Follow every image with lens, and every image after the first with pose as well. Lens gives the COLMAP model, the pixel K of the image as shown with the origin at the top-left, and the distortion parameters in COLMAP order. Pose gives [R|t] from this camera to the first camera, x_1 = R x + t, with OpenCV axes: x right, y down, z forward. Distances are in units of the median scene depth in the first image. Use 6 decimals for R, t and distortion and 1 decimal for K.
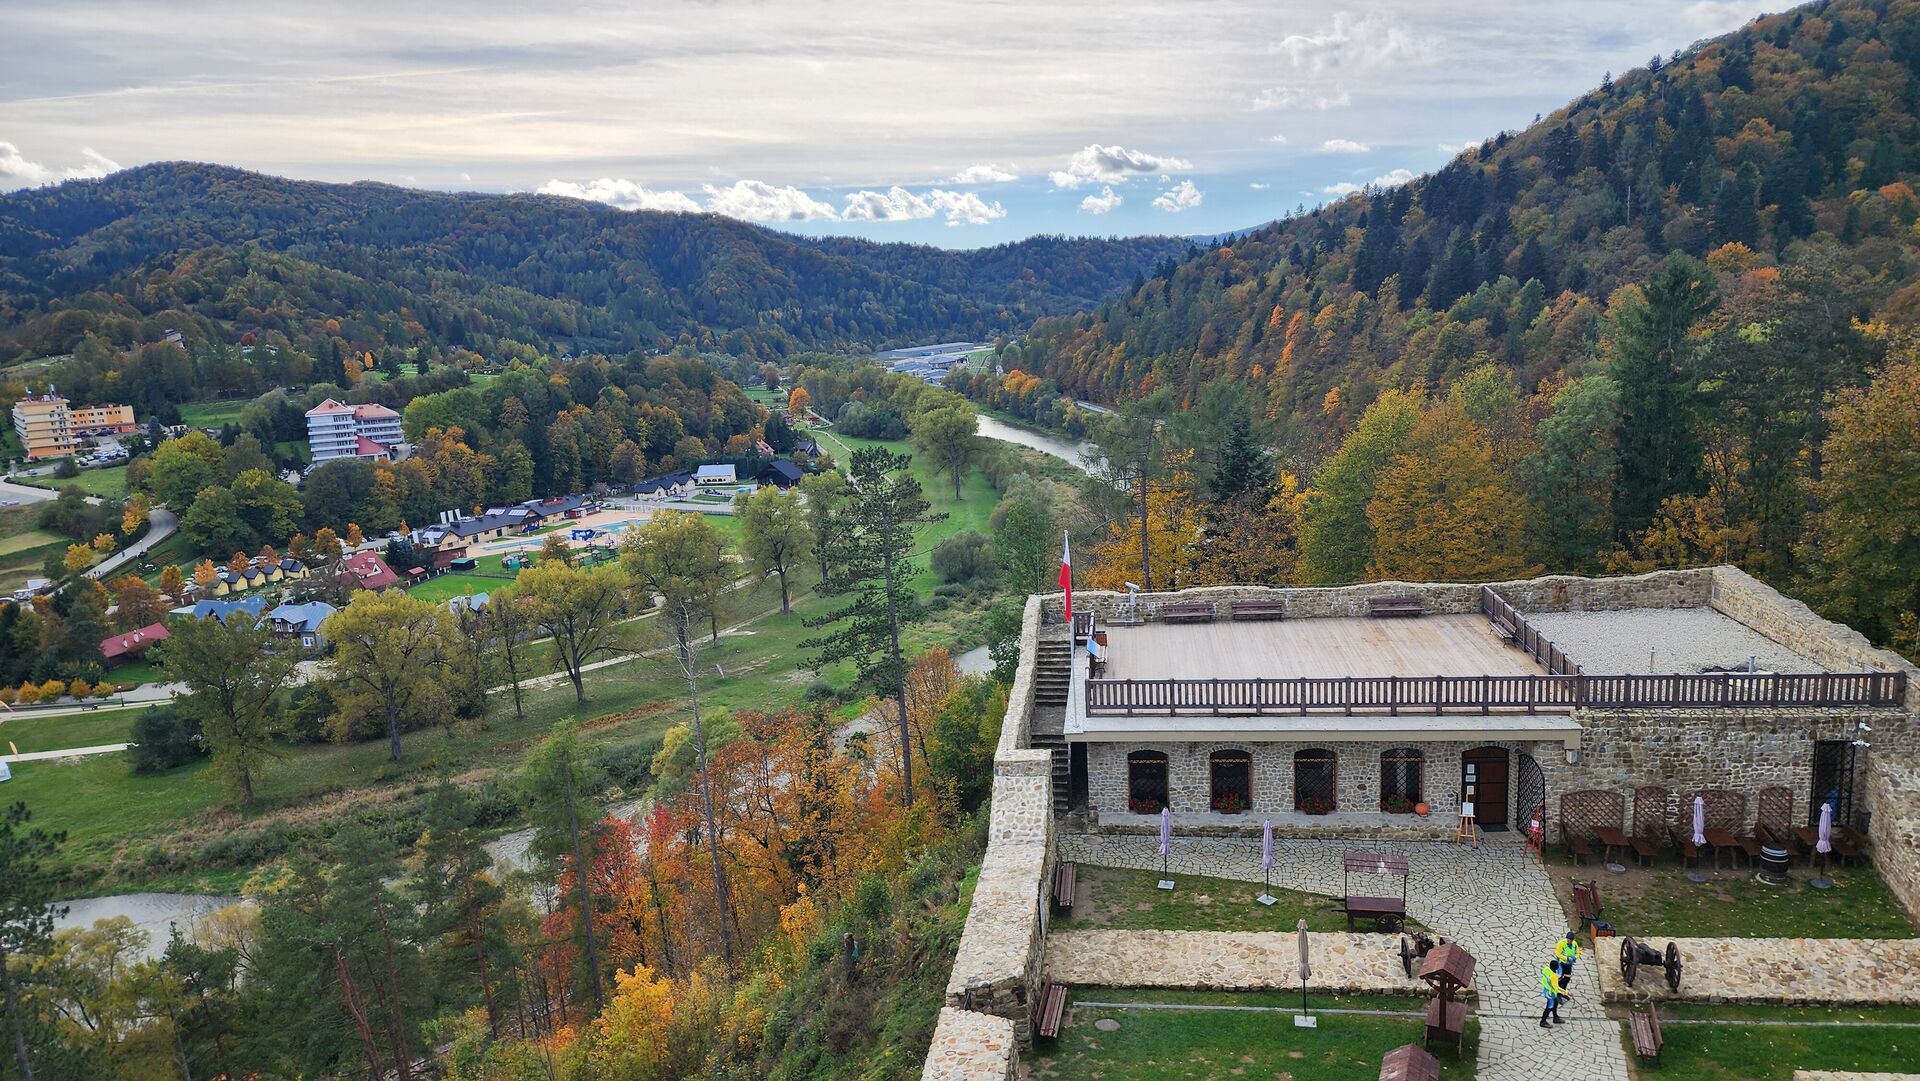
lens RADIAL K [[1263.3, 0, 959.2], [0, 1263.3, 538.9], [0, 0, 1]] dist [0.085046, -0.078471]
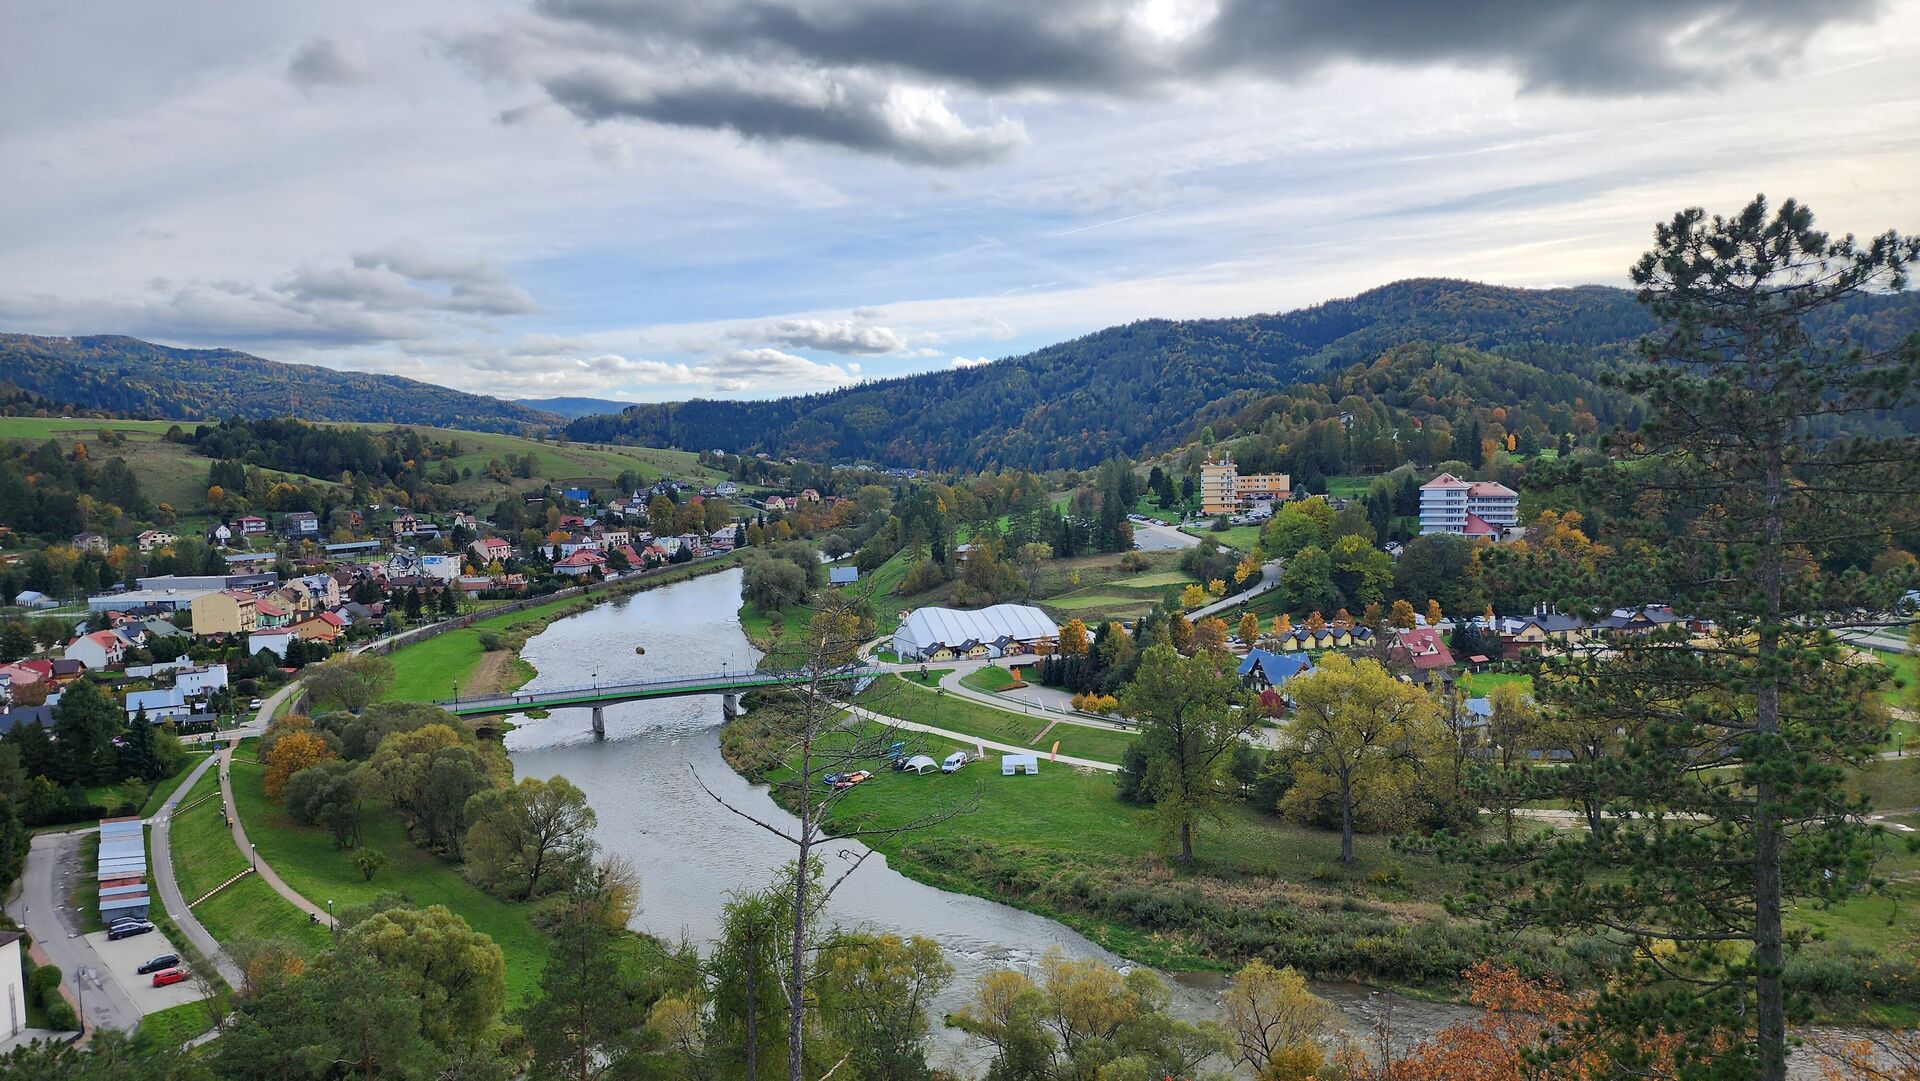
lens RADIAL K [[1263.3, 0, 967.2], [0, 1263.3, 542.7], [0, 0, 1]] dist [0.085046, -0.078471]
pose [[0.648387, 0.095135, -0.755343, 0.006613], [-0.152687, 0.988253, -0.006597, 0.003994], [0.745842, 0.119609, 0.655296, 0.107361]]
